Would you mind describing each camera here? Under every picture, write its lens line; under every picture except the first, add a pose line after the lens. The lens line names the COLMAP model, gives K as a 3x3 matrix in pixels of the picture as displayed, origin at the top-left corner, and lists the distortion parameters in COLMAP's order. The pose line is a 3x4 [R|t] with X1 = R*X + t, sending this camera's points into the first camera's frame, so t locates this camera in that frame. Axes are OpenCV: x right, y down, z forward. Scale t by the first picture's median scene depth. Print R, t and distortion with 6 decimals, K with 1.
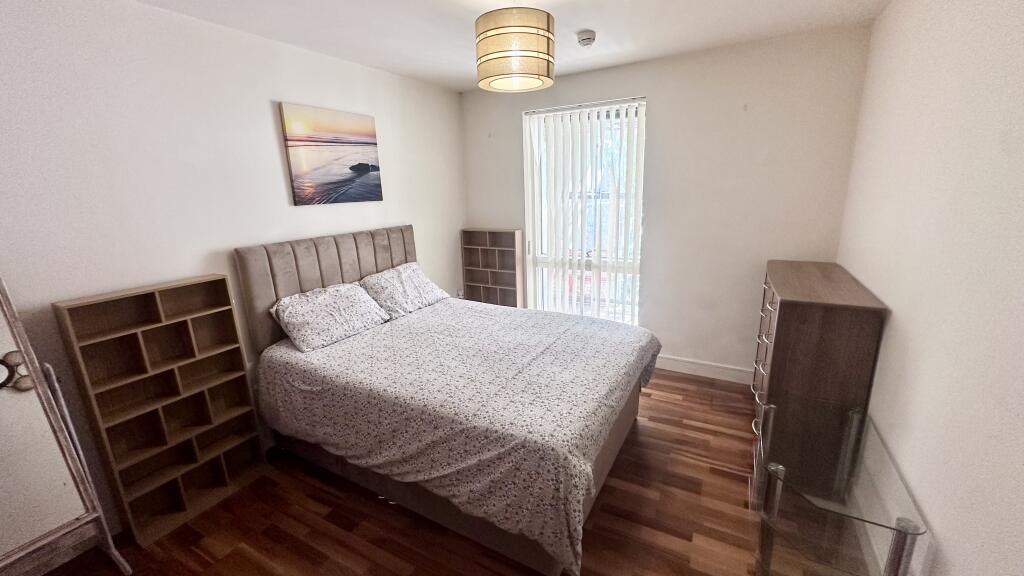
lens RADIAL K [[409.4, 0, 513.0], [0, 409.4, 287.8], [0, 0, 1]] dist [-0.011015, 0.006887]
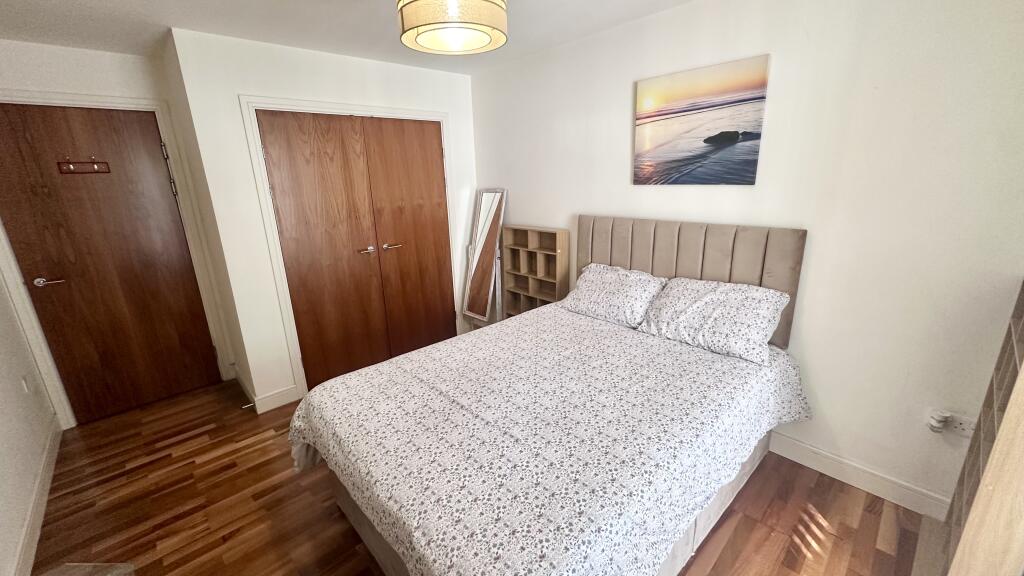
lens RADIAL K [[409.4, 0, 513.0], [0, 409.4, 287.8], [0, 0, 1]] dist [-0.011015, 0.006887]
pose [[-0.313497, 0.298807, -0.901351, 0.515999], [-0.188416, 0.910755, 0.367457, -0.262404], [0.930709, 0.285026, -0.229218, 0.946537]]
